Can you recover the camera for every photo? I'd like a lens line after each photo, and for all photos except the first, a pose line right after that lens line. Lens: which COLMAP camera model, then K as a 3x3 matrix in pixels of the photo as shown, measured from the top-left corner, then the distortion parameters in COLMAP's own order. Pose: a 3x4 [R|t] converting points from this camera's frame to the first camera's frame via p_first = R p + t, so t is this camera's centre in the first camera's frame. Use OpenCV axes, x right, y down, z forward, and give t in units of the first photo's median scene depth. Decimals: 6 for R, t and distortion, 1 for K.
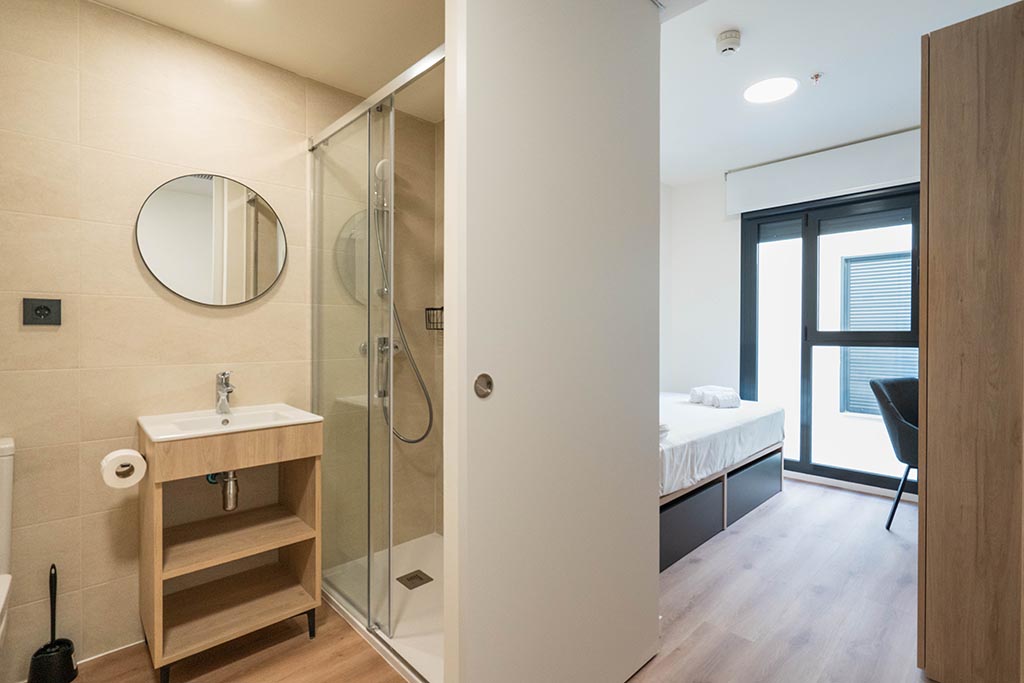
lens RADIAL K [[477.1, 0, 516.3], [0, 477.1, 337.7], [0, 0, 1]] dist [-0.001593, -0.000681]
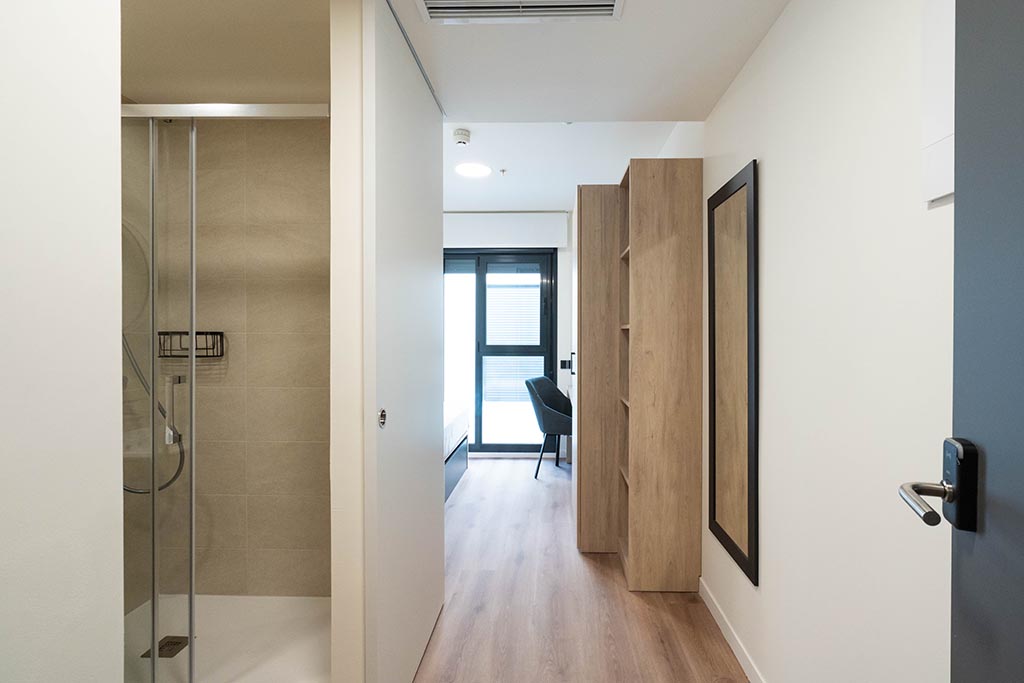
lens RADIAL K [[472.8, 0, 539.1], [0, 472.8, 340.6], [0, 0, 1]] dist [-0.001290, -0.000007]
pose [[0.711545, -0.008346, 0.702591, -0.222085], [0.006145, 0.999965, 0.005655, -0.036269], [-0.702614, 0.000294, 0.711571, -0.061831]]
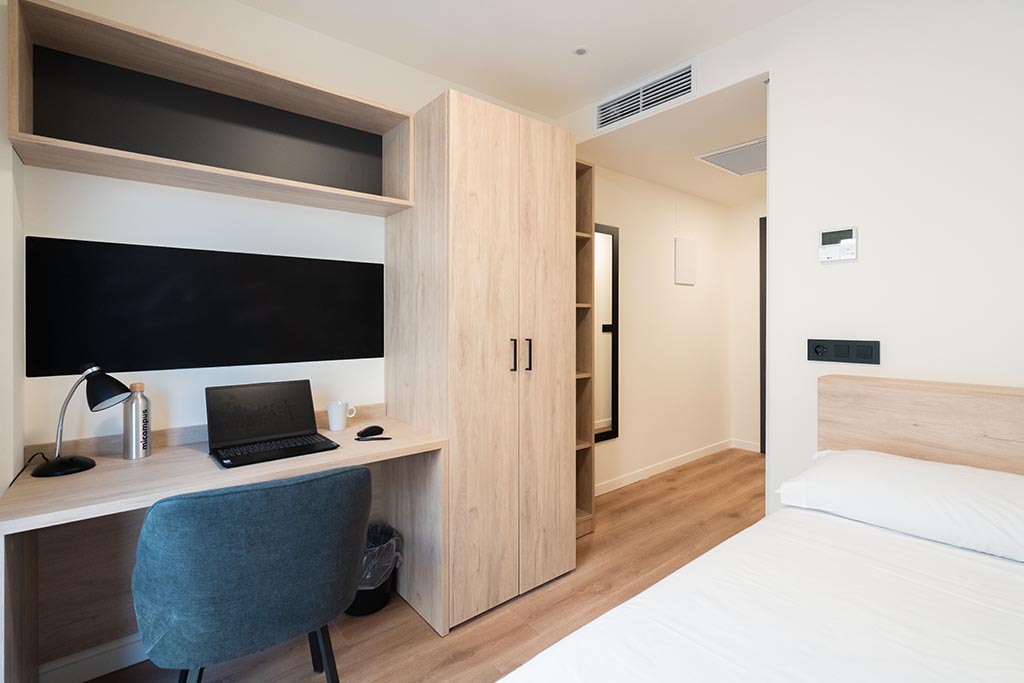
lens RADIAL K [[472.1, 0, 512.0], [0, 472.1, 317.4], [0, 0, 1]] dist [0.000197, -0.000105]
pose [[-0.996685, -0.001103, 0.081353, 0.447142], [-0.000429, 0.999965, 0.008310, -0.040366], [-0.081359, 0.008247, -0.996651, 1.187651]]
